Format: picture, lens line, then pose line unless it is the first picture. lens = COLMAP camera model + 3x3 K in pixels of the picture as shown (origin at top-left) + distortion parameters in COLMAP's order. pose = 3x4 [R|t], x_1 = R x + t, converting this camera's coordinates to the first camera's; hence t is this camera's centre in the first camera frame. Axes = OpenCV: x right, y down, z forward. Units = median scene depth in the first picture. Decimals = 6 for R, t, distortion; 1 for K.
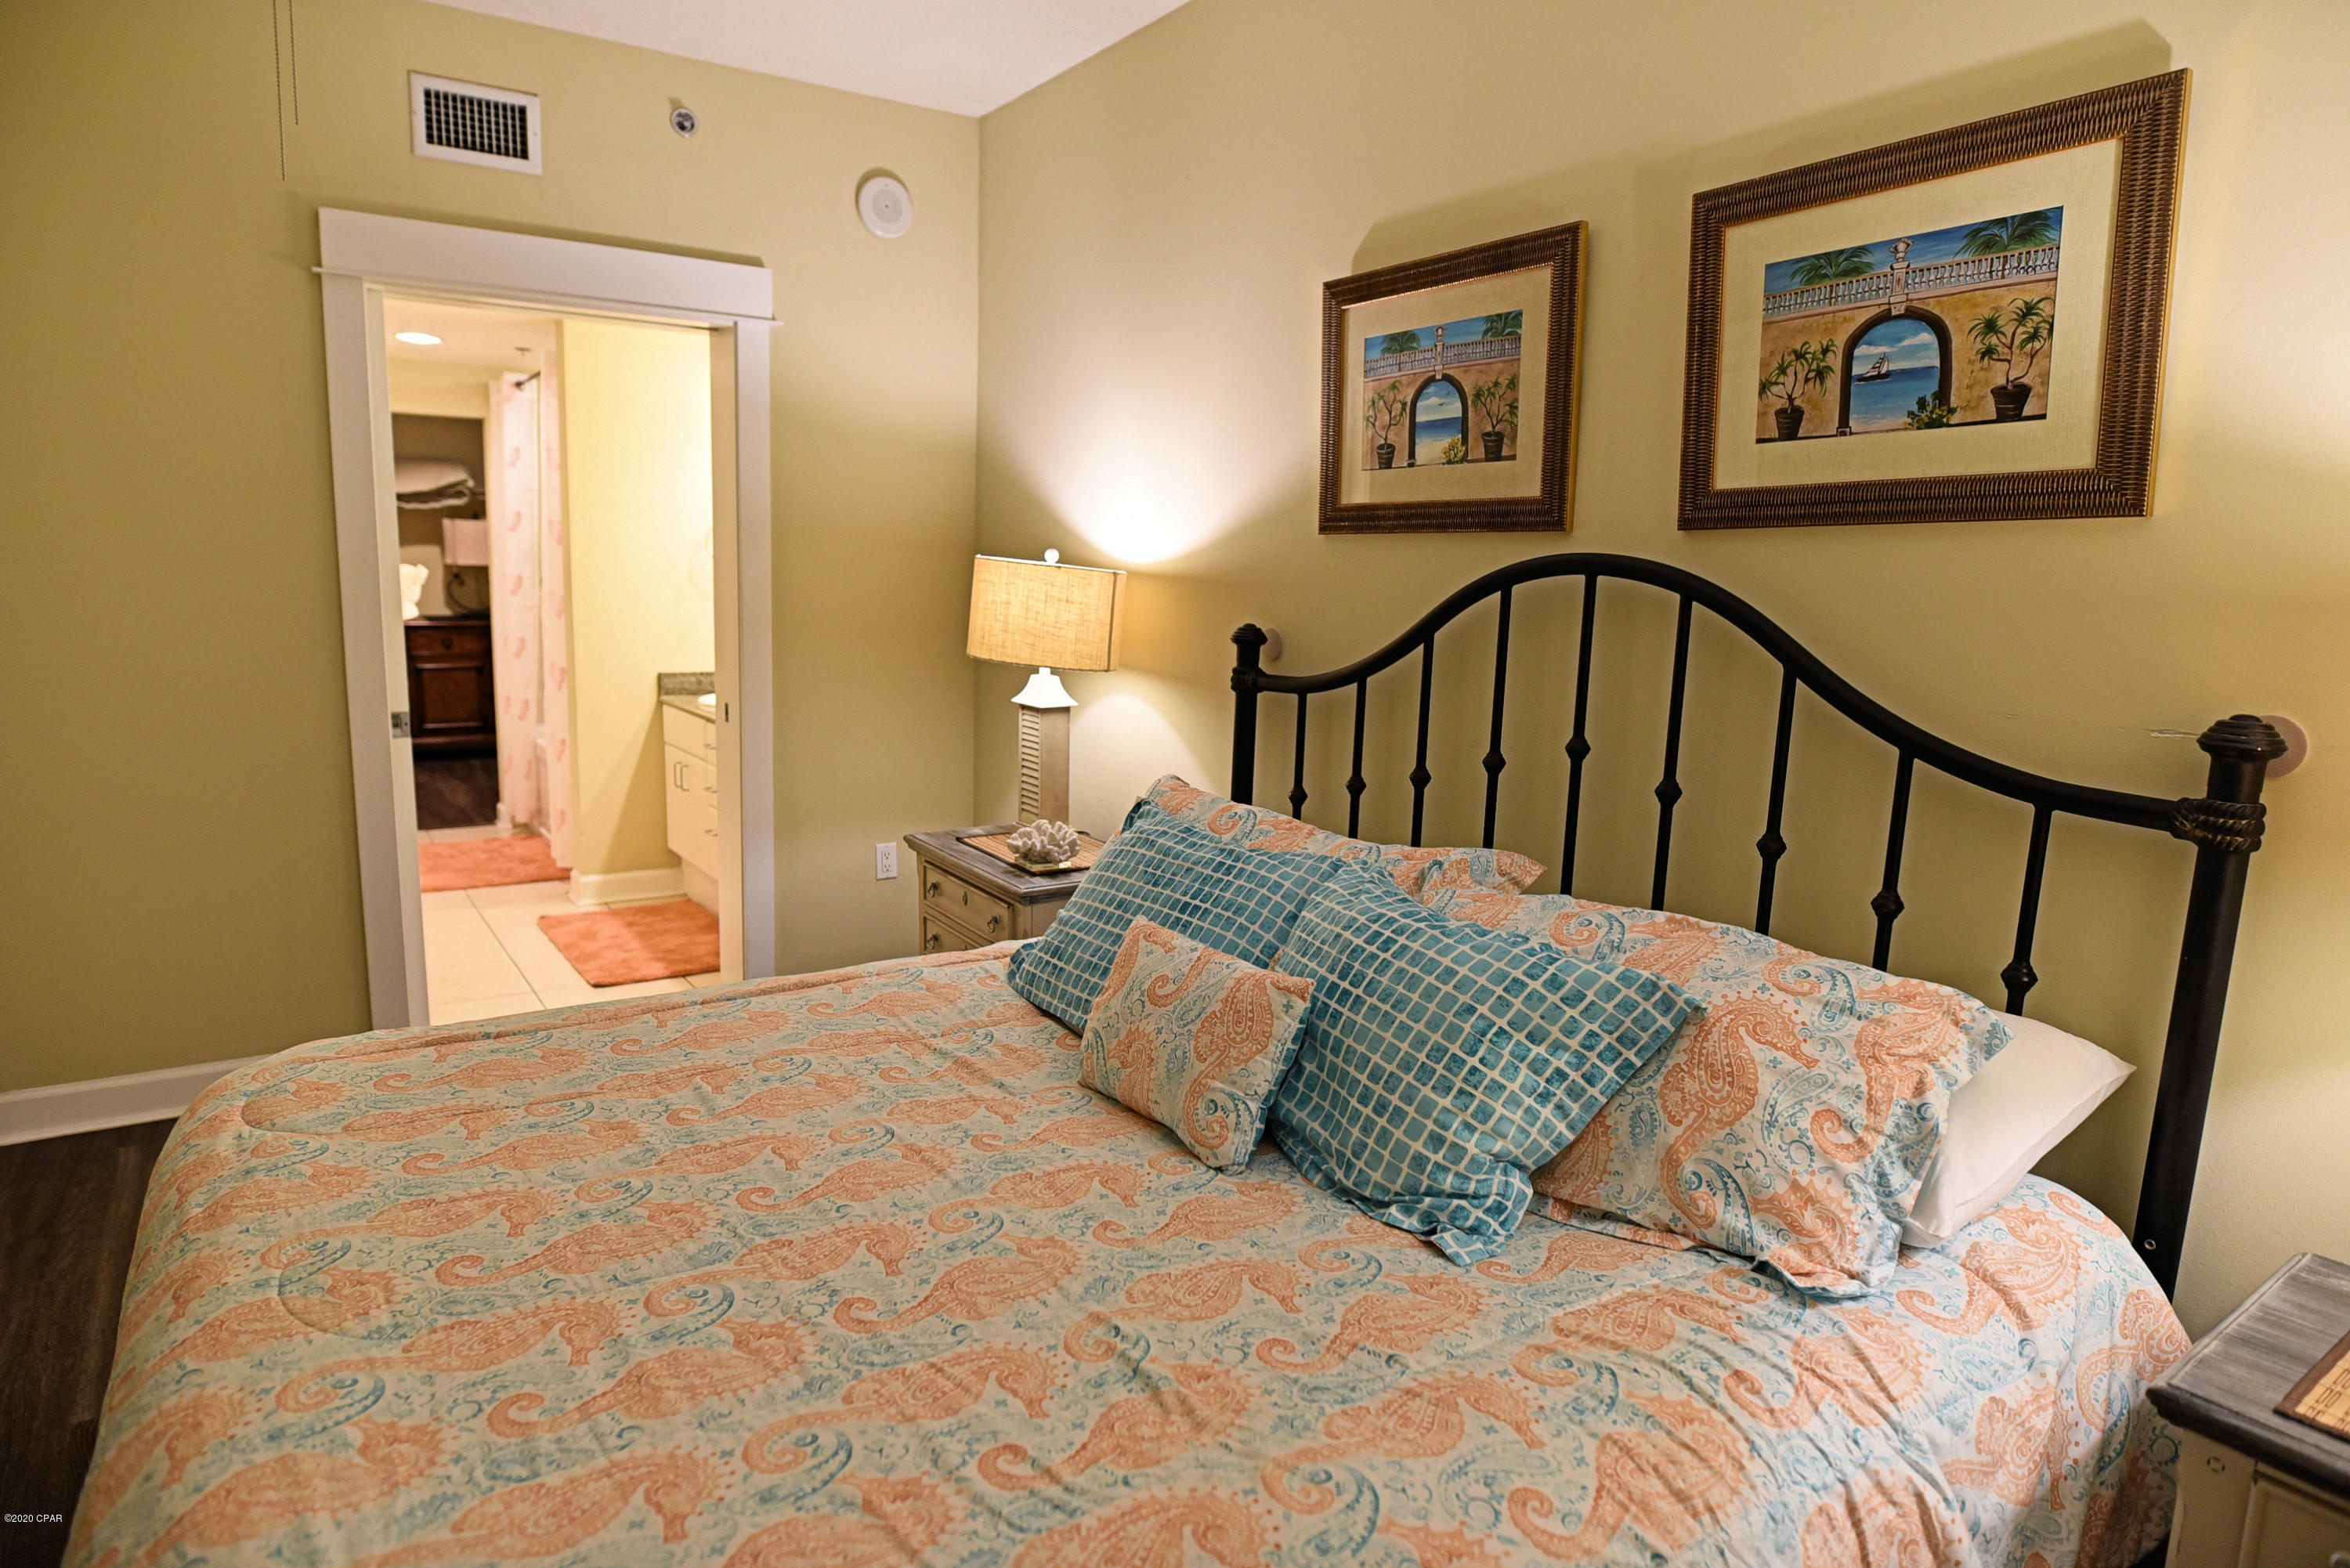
lens RADIAL K [[1356.4, 0, 1190.3], [0, 1356.4, 784.4], [0, 0, 1]] dist [-0.022638, -0.000105]
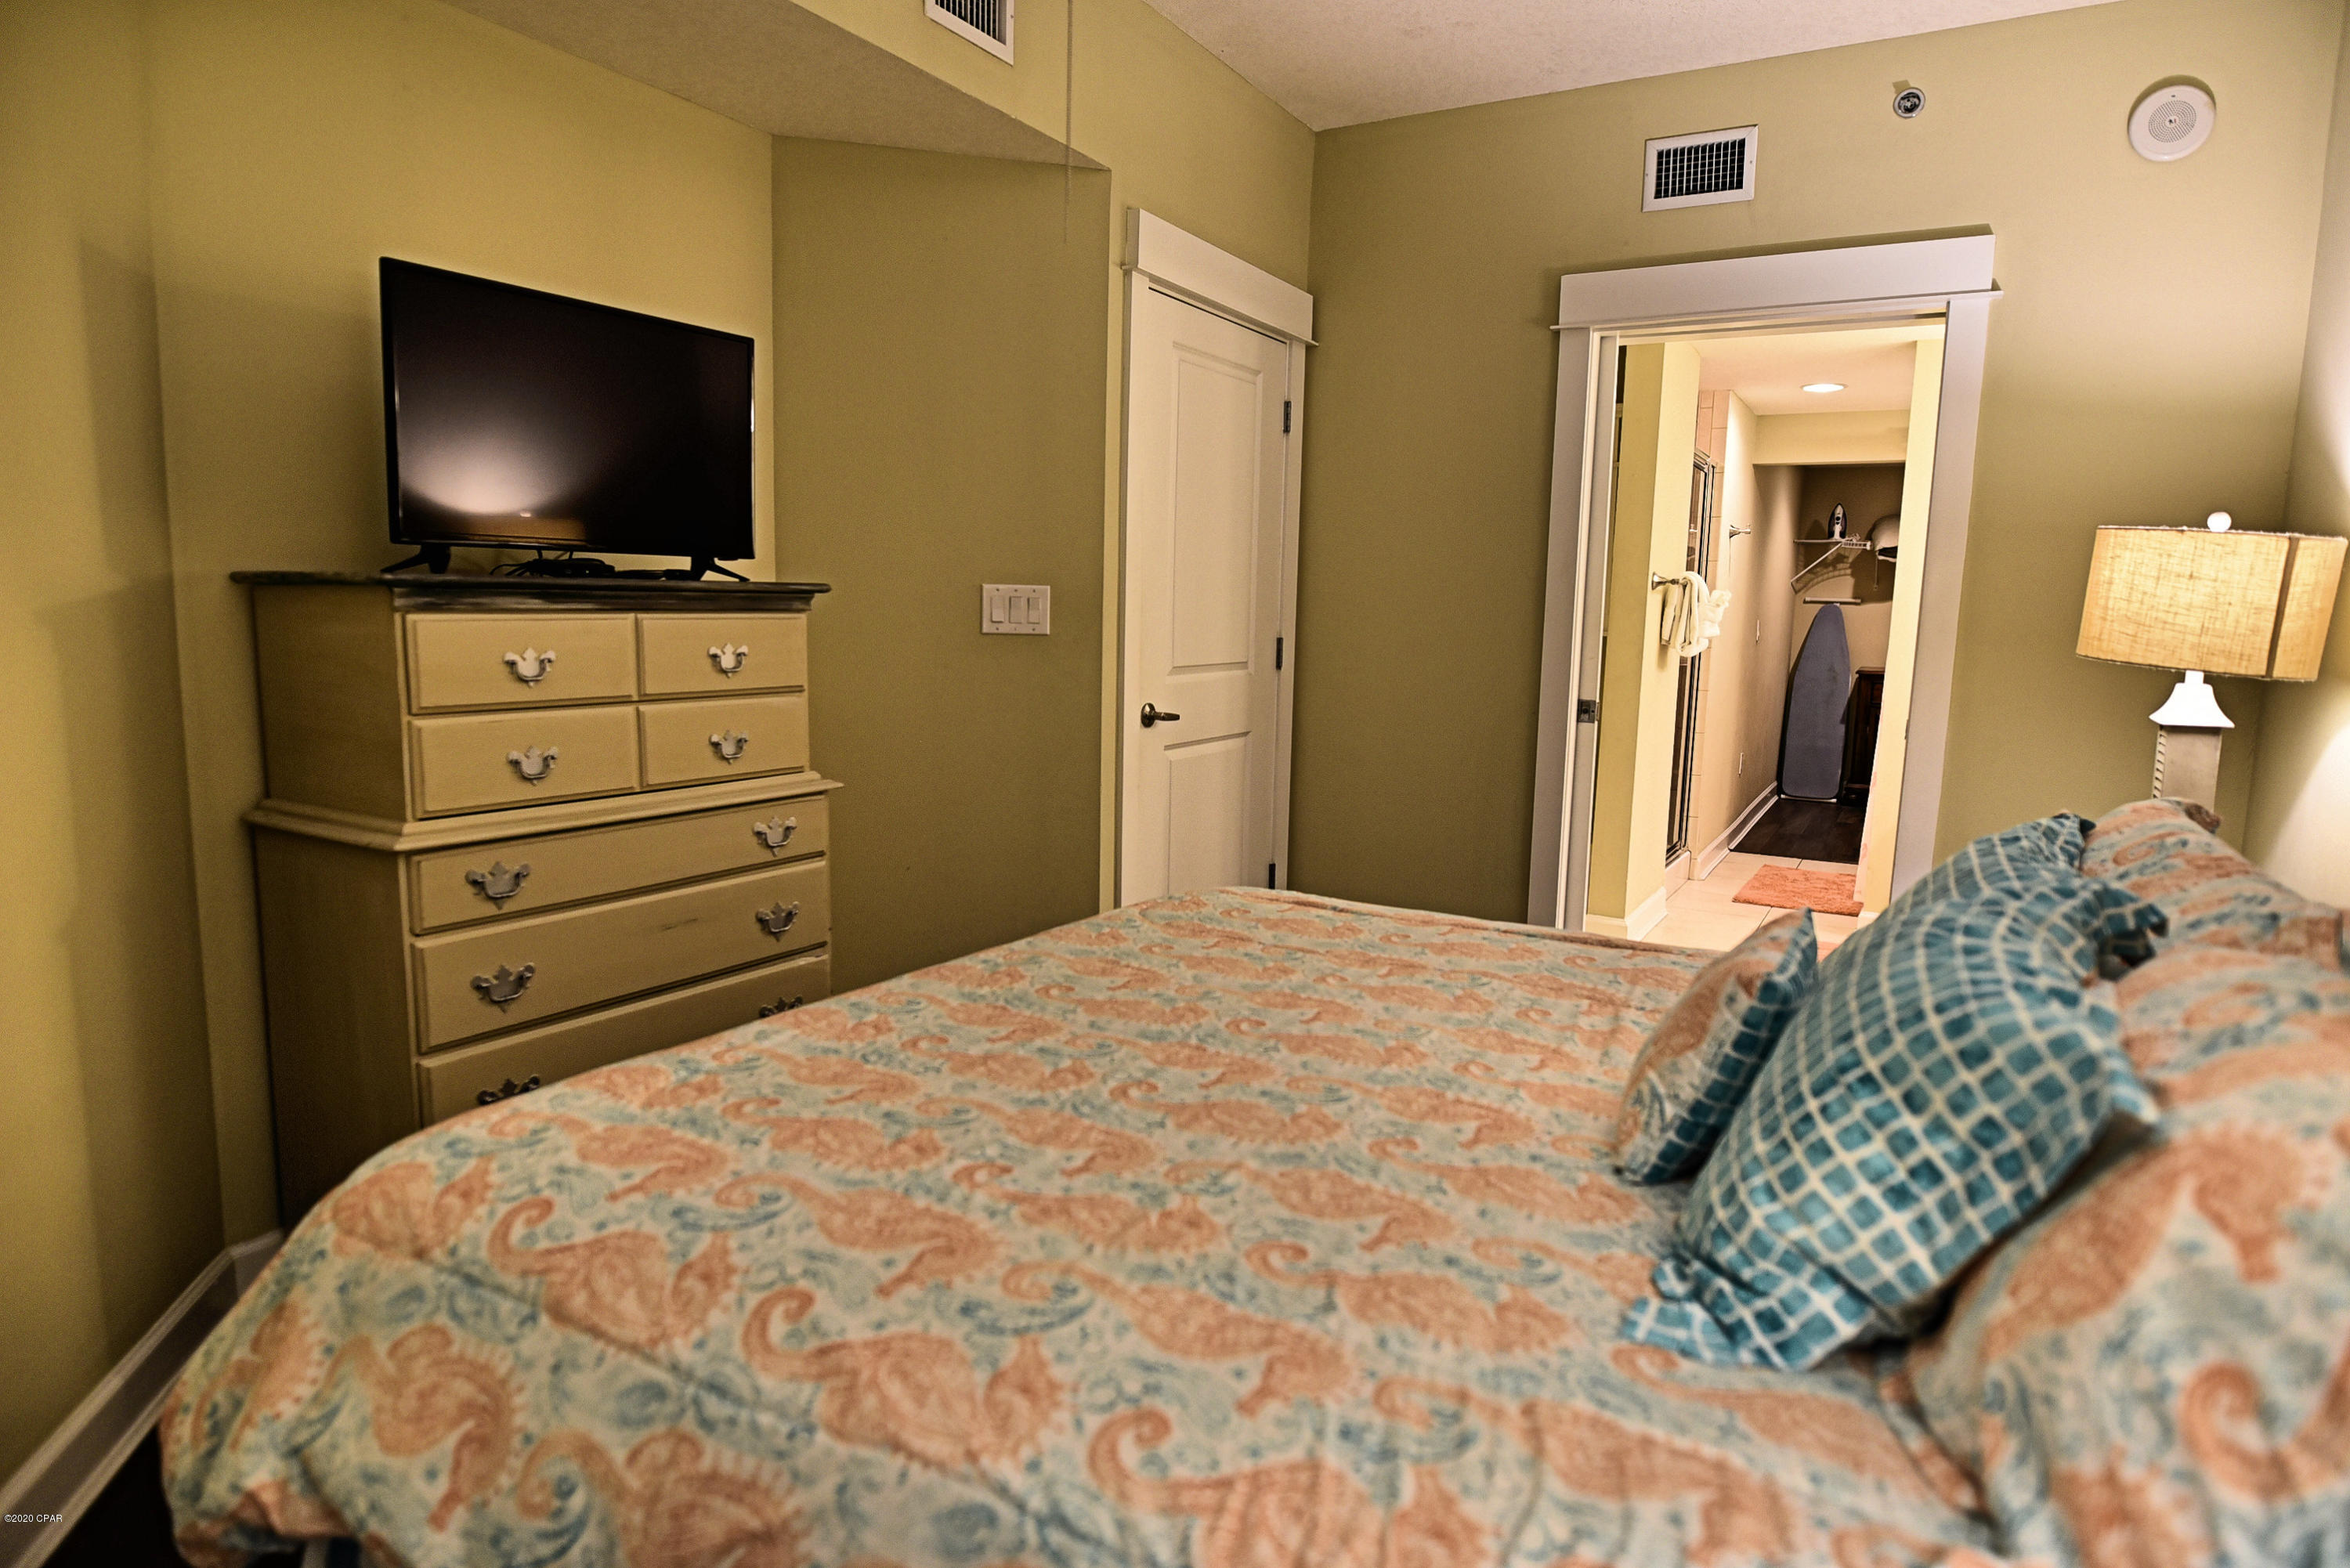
lens RADIAL K [[1356.4, 0, 1181.7], [0, 1356.4, 788.3], [0, 0, 1]] dist [-0.022638, -0.000105]
pose [[0.434735, 0.098142, -0.895195, 0.655798], [-0.152856, 0.987662, 0.034048, 0.073666], [0.887491, 0.122034, 0.444373, 0.401994]]
